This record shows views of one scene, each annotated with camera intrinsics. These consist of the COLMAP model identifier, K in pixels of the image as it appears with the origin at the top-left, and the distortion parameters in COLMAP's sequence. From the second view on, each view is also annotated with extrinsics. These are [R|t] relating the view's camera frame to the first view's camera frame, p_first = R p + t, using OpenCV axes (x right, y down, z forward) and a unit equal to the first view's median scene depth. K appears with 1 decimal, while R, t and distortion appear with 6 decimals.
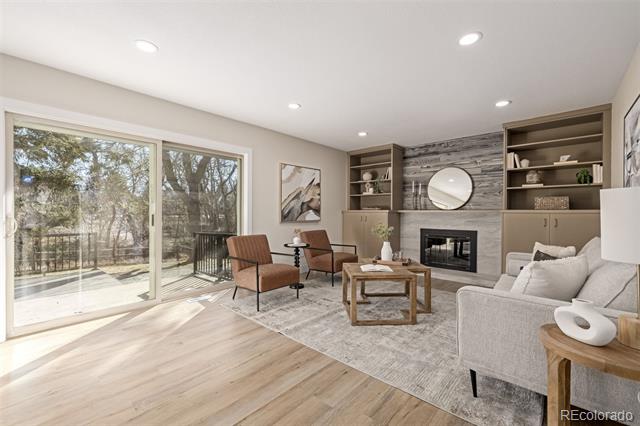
lens RADIAL K [[265.7, 0, 320.0], [0, 265.7, 213.0], [0, 0, 1]] dist [0.002766, 0.000107]
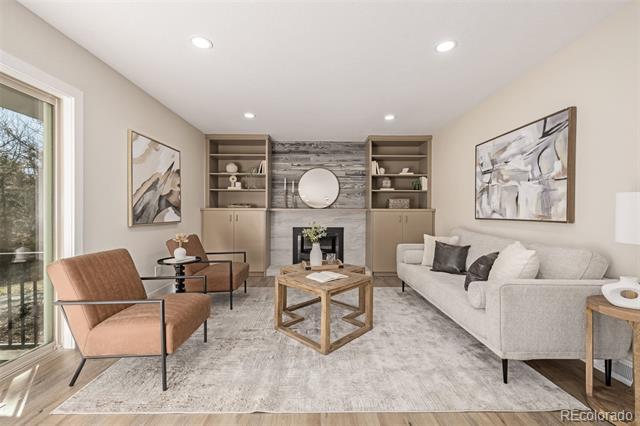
lens RADIAL K [[265.7, 0, 320.0], [0, 265.7, 213.0], [0, 0, 1]] dist [0.002766, 0.000107]
pose [[0.740933, -0.003003, 0.671572, -0.226422], [0.000996, 0.999994, 0.003373, 0.002447], [-0.671578, -0.001830, 0.740931, 0.237369]]
